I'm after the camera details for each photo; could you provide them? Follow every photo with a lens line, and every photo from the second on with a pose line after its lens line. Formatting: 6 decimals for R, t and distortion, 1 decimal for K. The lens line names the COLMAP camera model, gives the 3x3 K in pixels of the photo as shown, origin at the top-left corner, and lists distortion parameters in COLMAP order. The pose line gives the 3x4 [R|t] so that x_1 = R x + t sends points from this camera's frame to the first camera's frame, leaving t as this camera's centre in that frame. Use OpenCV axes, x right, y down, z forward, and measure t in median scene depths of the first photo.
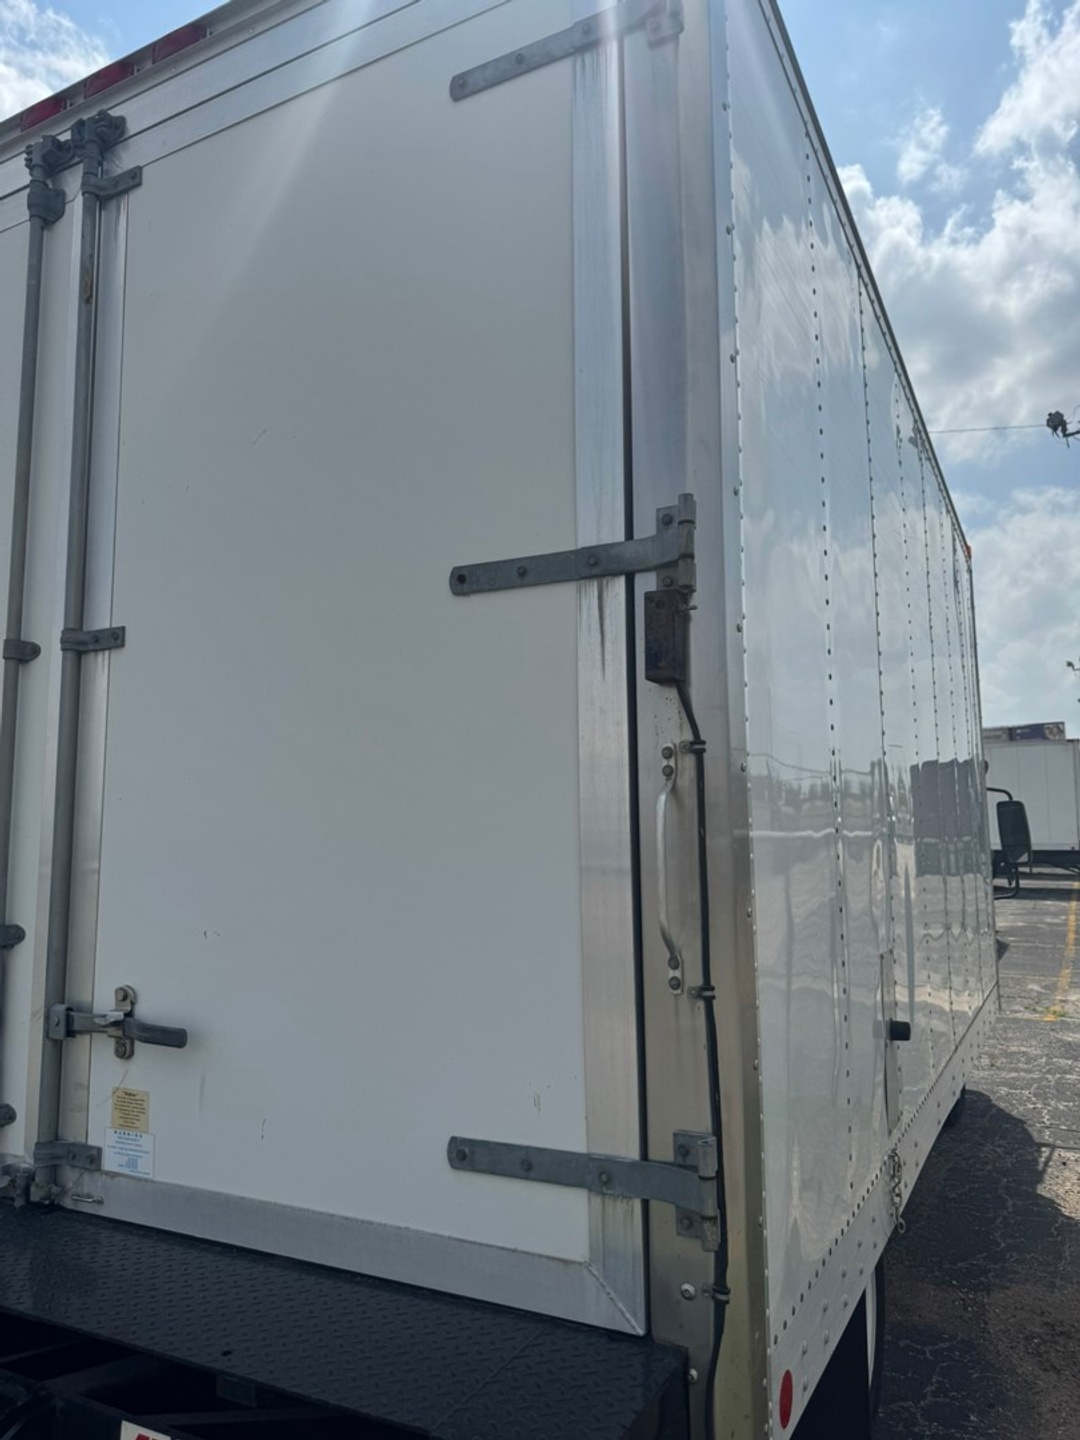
lens RADIAL K [[1007.0, 0, 543.2], [0, 1007.0, 716.5], [0, 0, 1]] dist [0.009429, -0.002453]
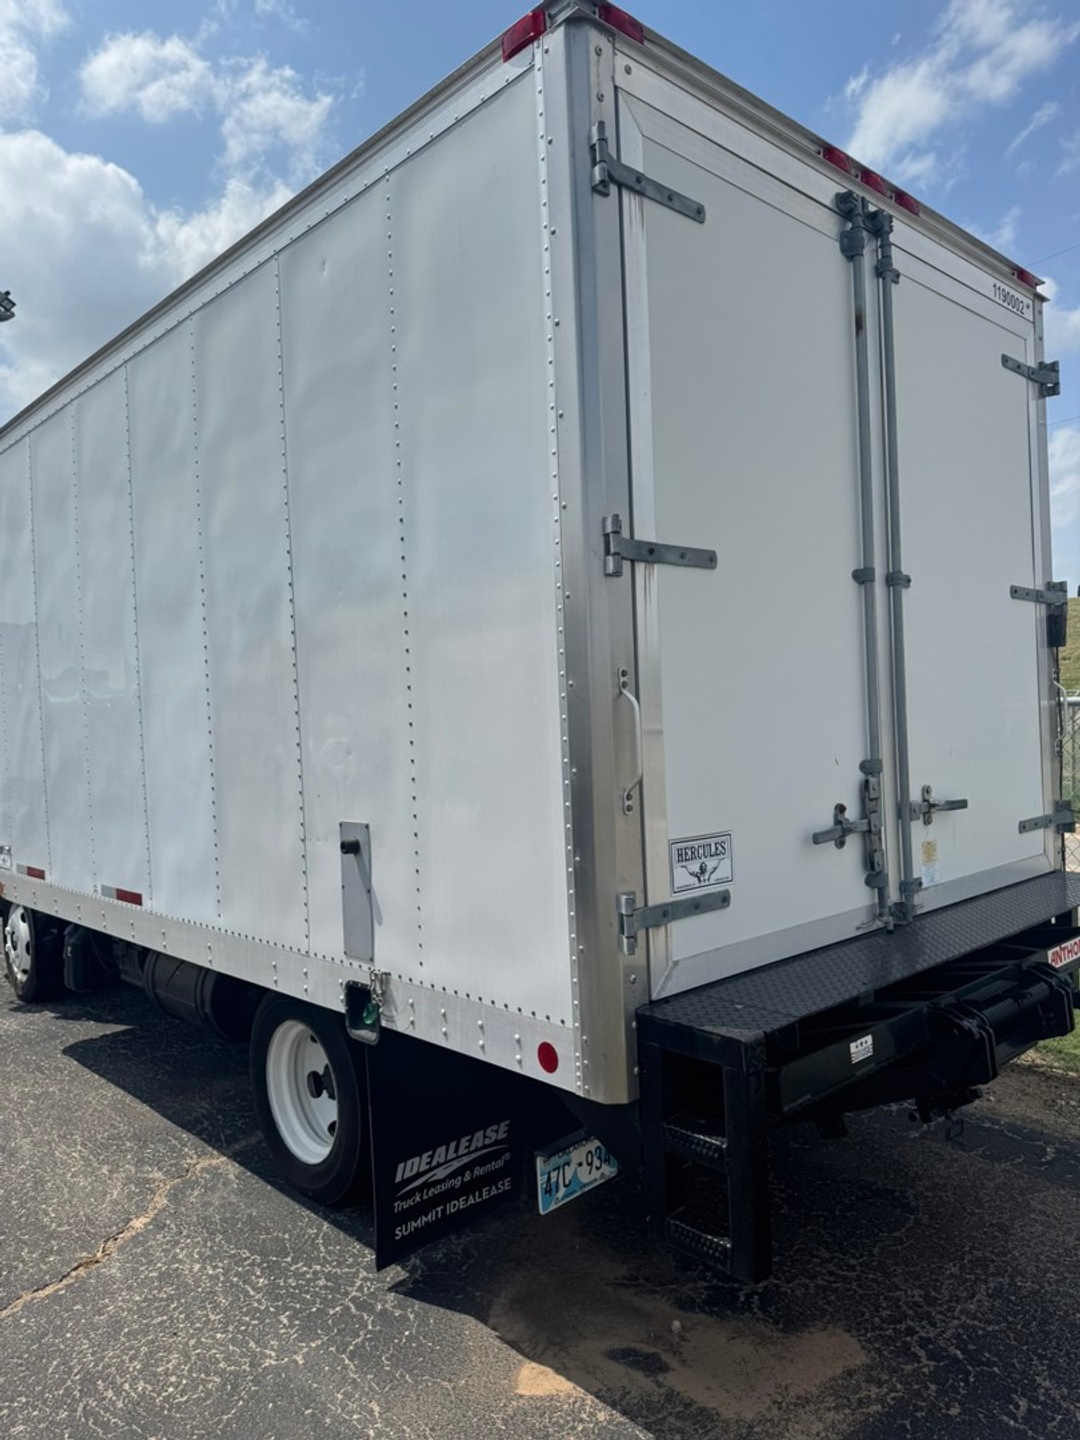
lens RADIAL K [[1007.0, 0, 543.2], [0, 1007.0, 716.5], [0, 0, 1]] dist [0.009429, -0.002453]
pose [[0.347252, -0.002785, 0.937768, -2.345523], [-0.076348, 0.996592, 0.031231, 0.144338], [-0.934659, -0.082441, 0.345856, 1.041364]]
